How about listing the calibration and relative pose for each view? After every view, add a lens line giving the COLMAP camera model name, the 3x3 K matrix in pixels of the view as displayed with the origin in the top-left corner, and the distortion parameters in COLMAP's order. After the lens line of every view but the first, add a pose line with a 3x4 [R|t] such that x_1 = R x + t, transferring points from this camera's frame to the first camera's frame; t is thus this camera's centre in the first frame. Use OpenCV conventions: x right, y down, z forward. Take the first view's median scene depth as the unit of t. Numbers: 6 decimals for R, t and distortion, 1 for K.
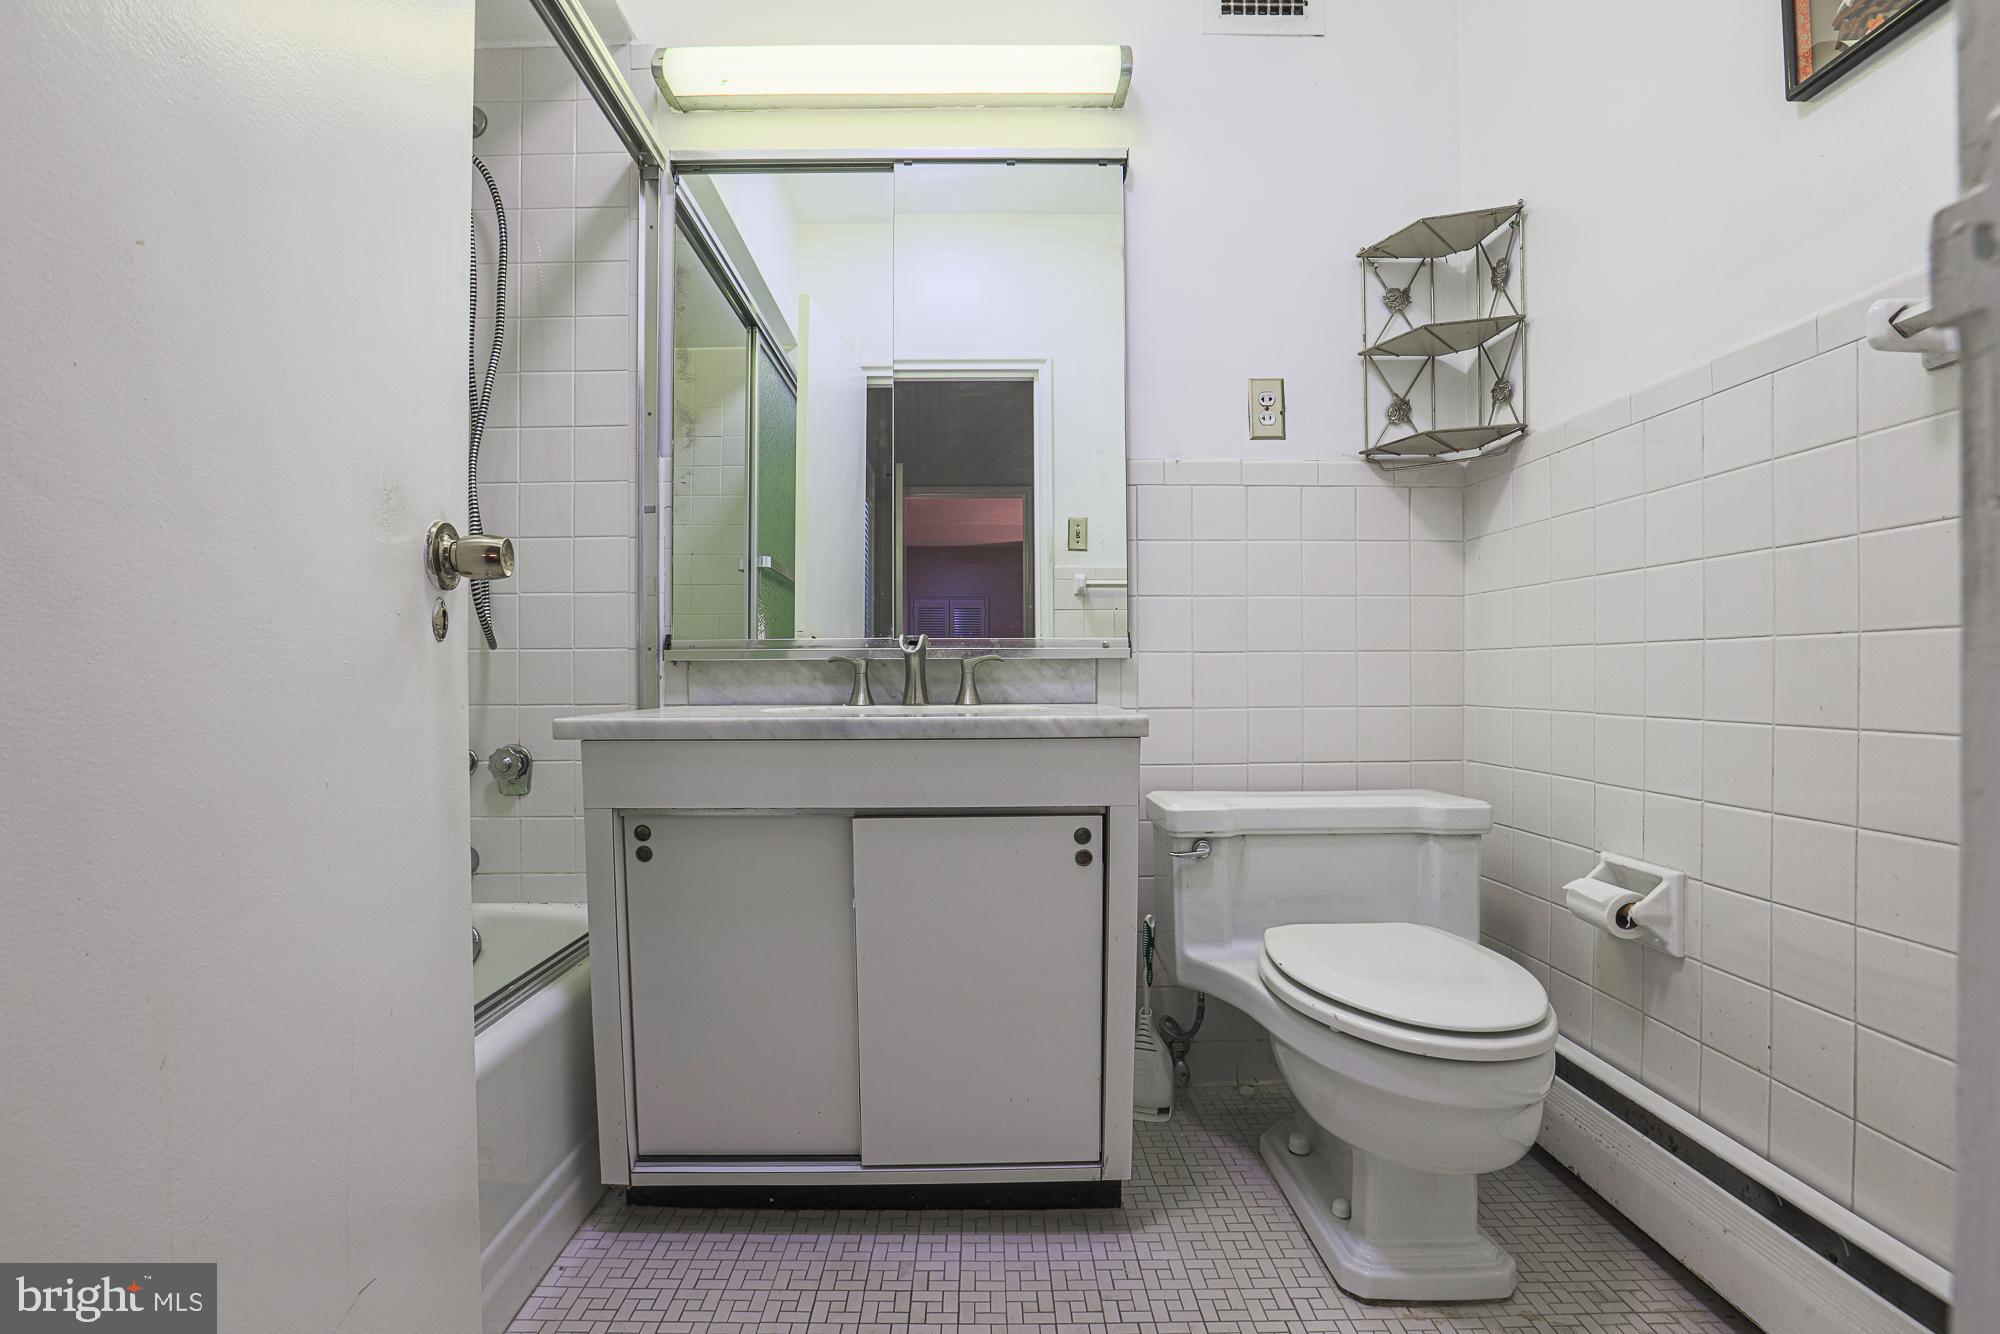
lens RADIAL K [[924.4, 0, 1000.0], [0, 924.4, 667.0], [0, 0, 1]] dist [-0.028293, 0.000071]
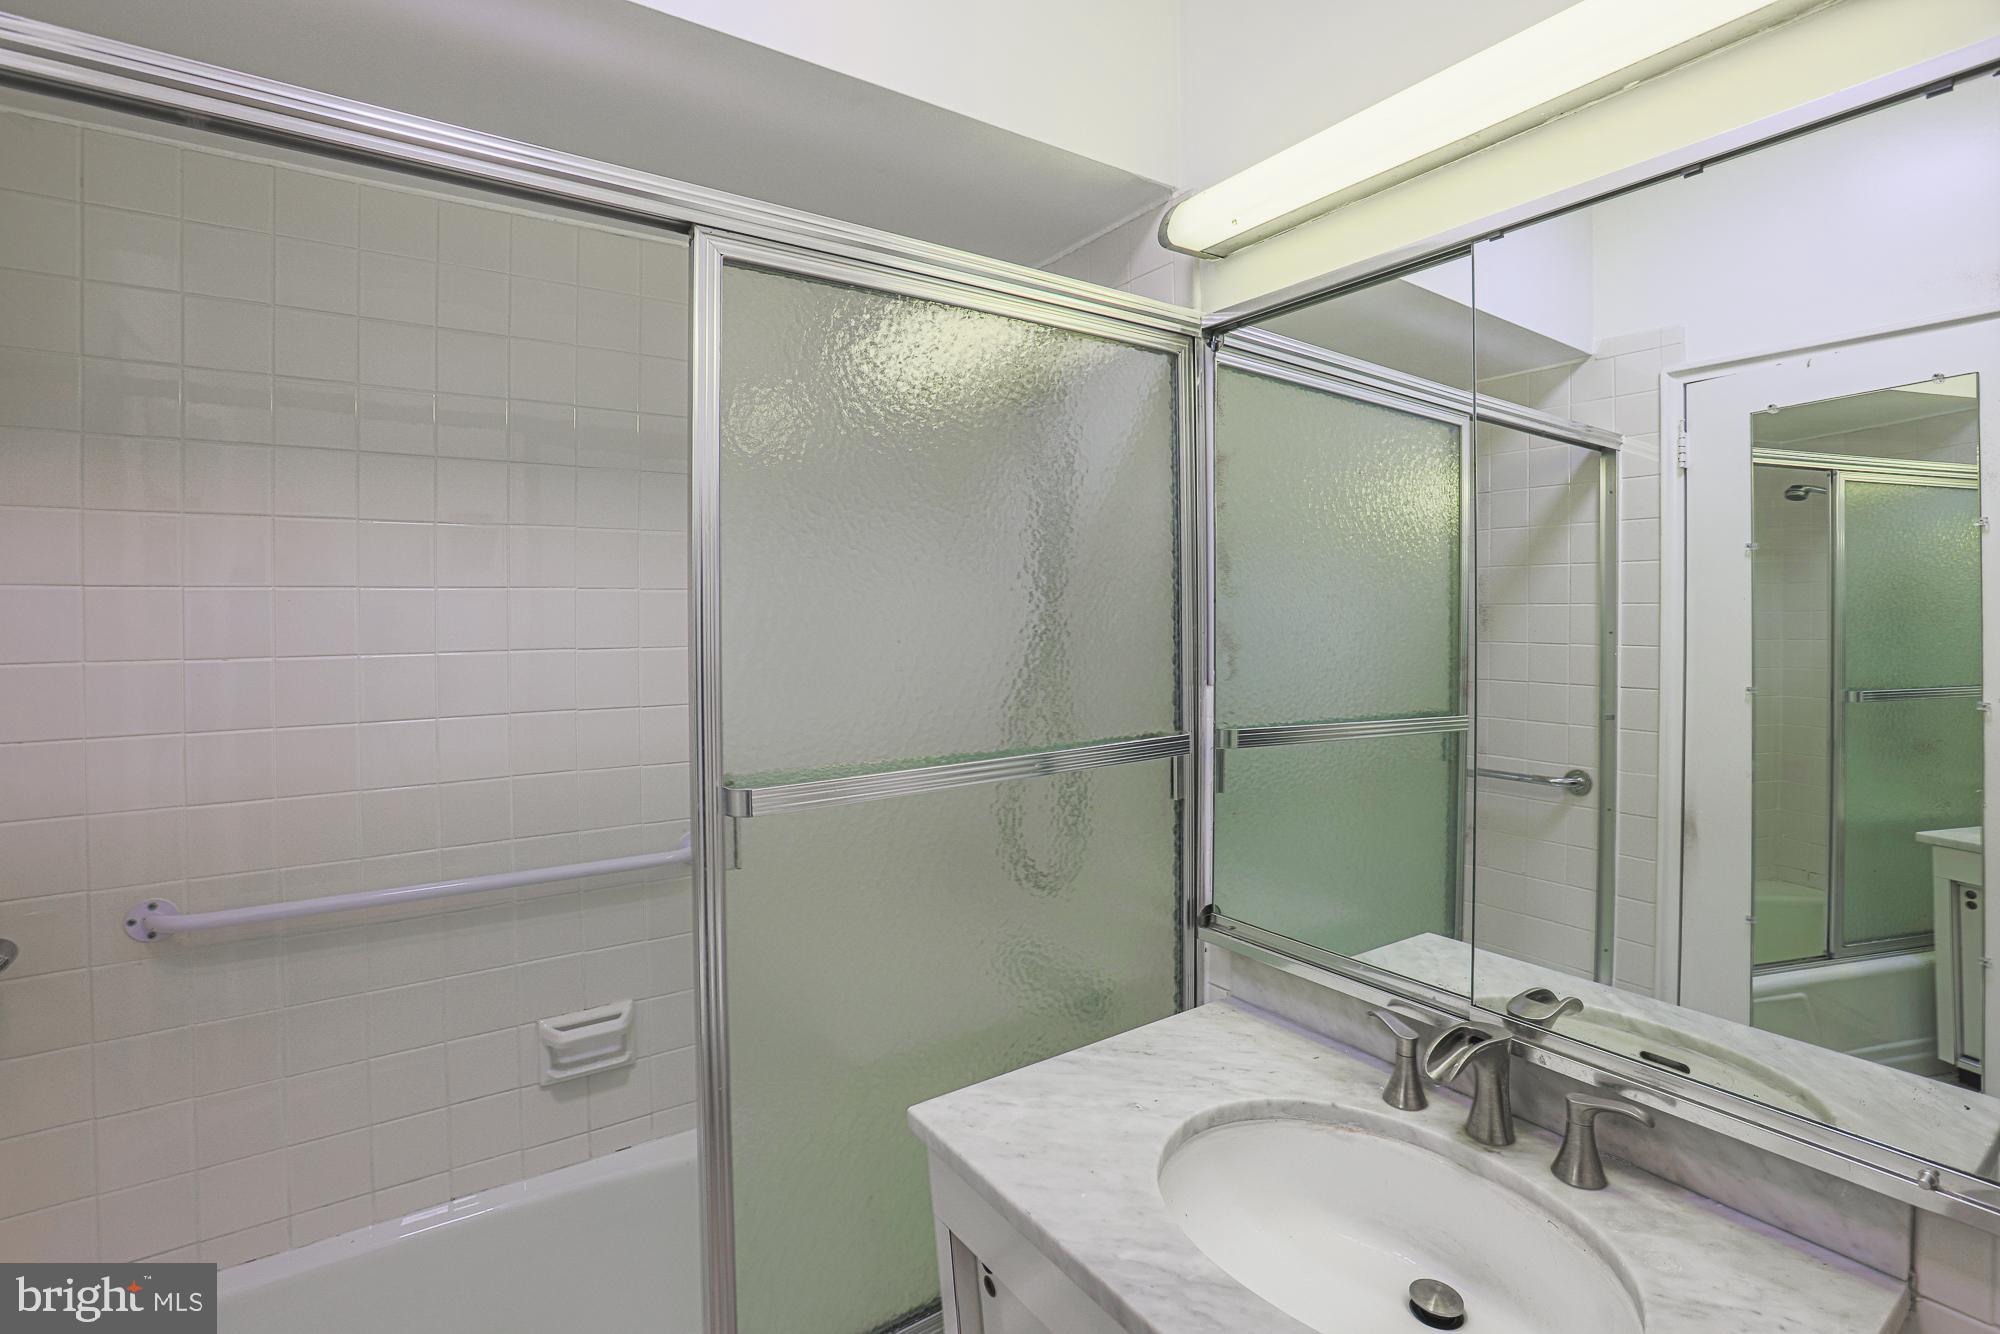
lens RADIAL K [[925.4, 0, 988.2], [0, 925.4, 629.5], [0, 0, 1]] dist [-0.035736, 0.008891]
pose [[0.549493, 0.014188, -0.835378, 0.222518], [0.001700, 0.999835, 0.018099, -0.301065], [0.835497, -0.011365, 0.549378, 0.384231]]
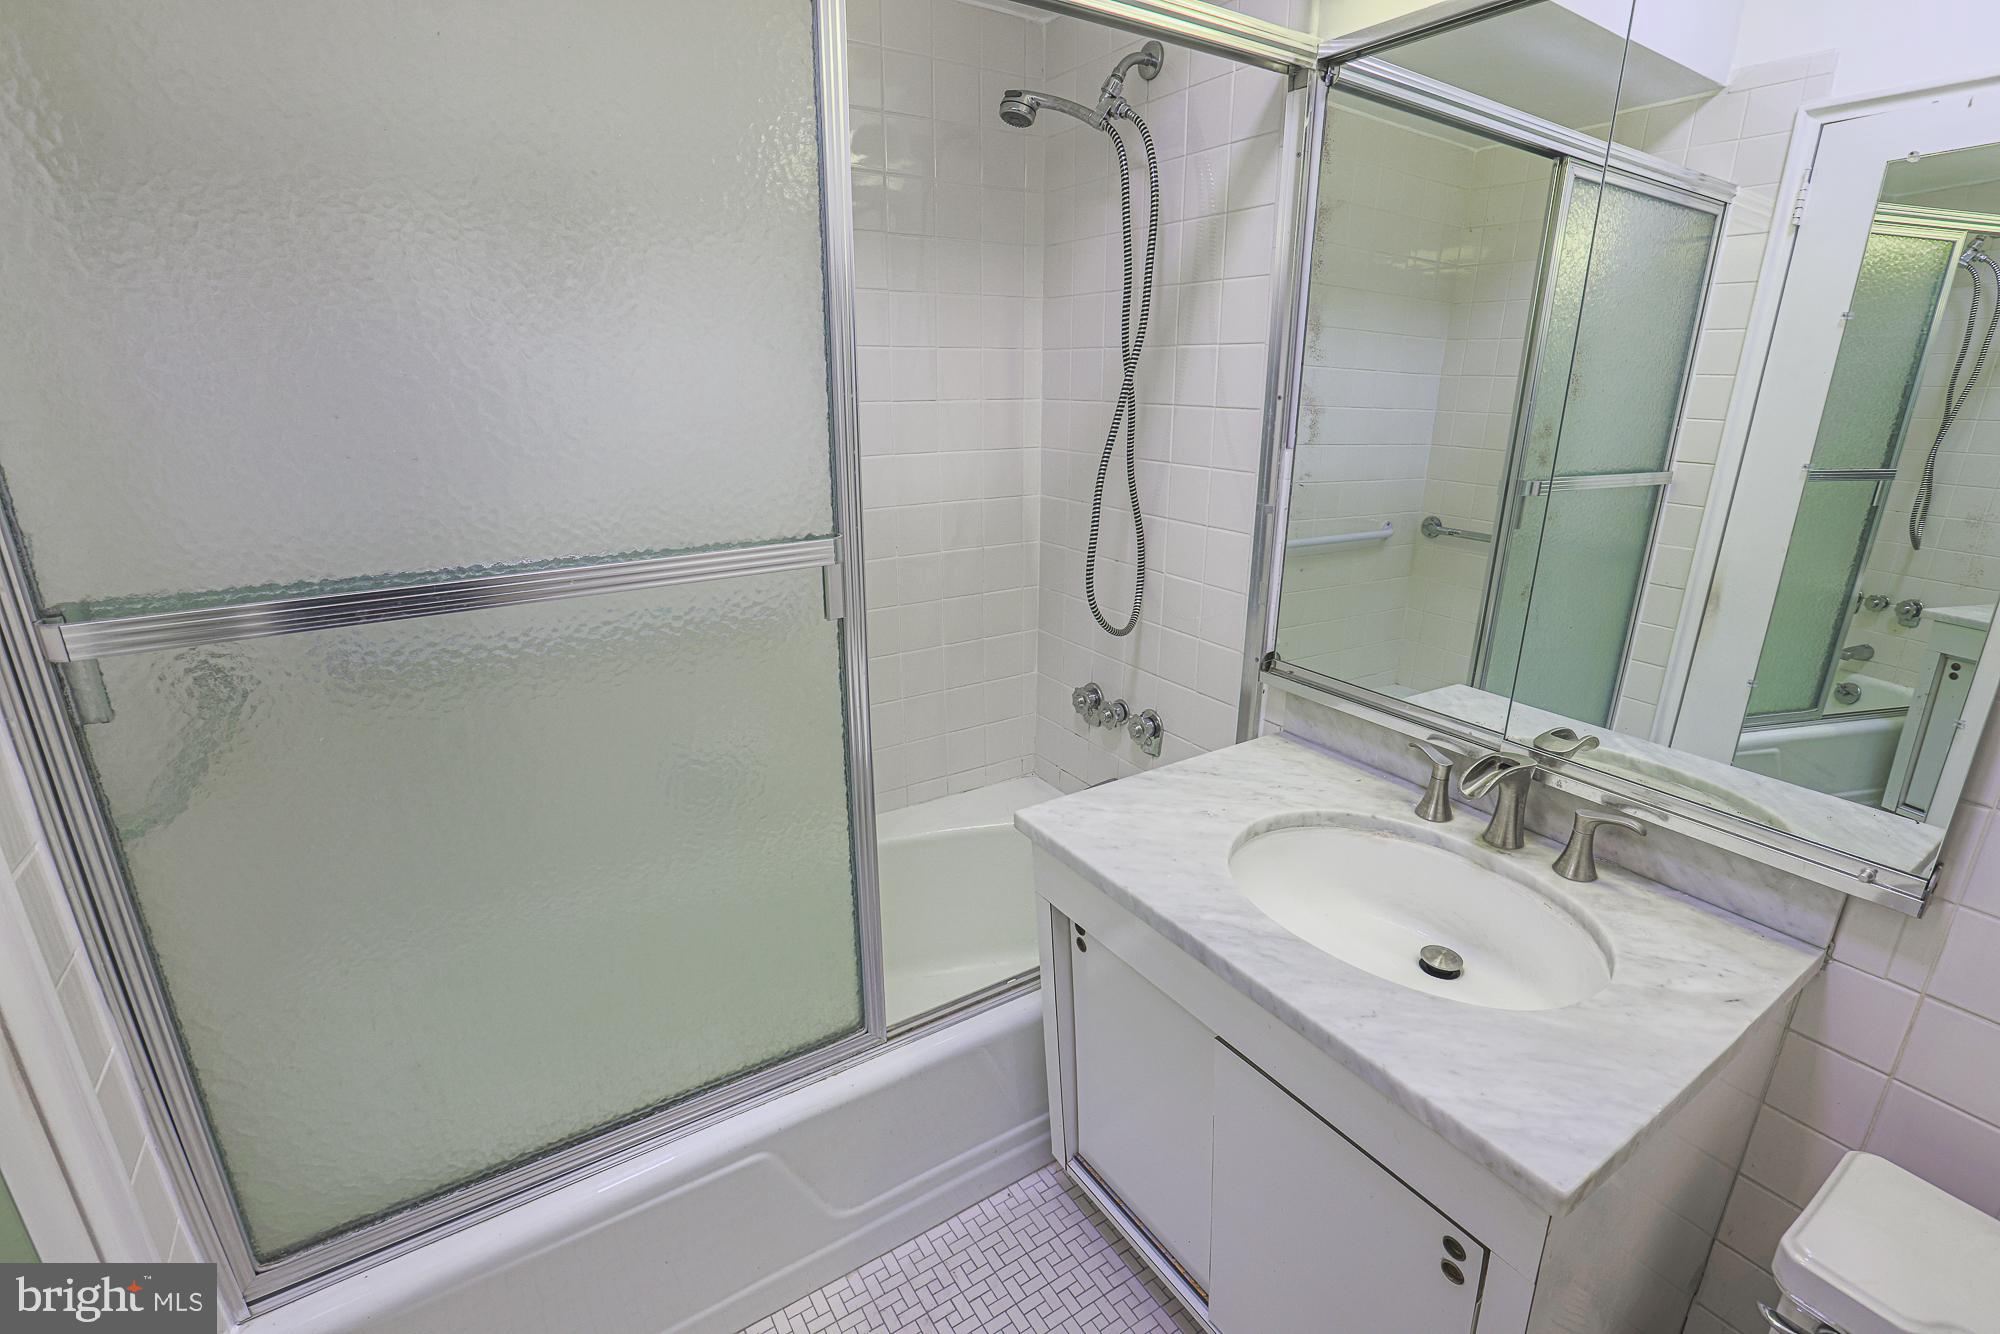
lens RADIAL K [[920.3, 0, 1000.0], [0, 920.3, 667.0], [0, 0, 1]] dist [-0.050235, 0.018778]
pose [[0.535374, 0.267402, -0.801169, 0.230474], [-0.007961, 0.950116, 0.311796, -0.304901], [0.844578, -0.160549, 0.510796, 0.311283]]
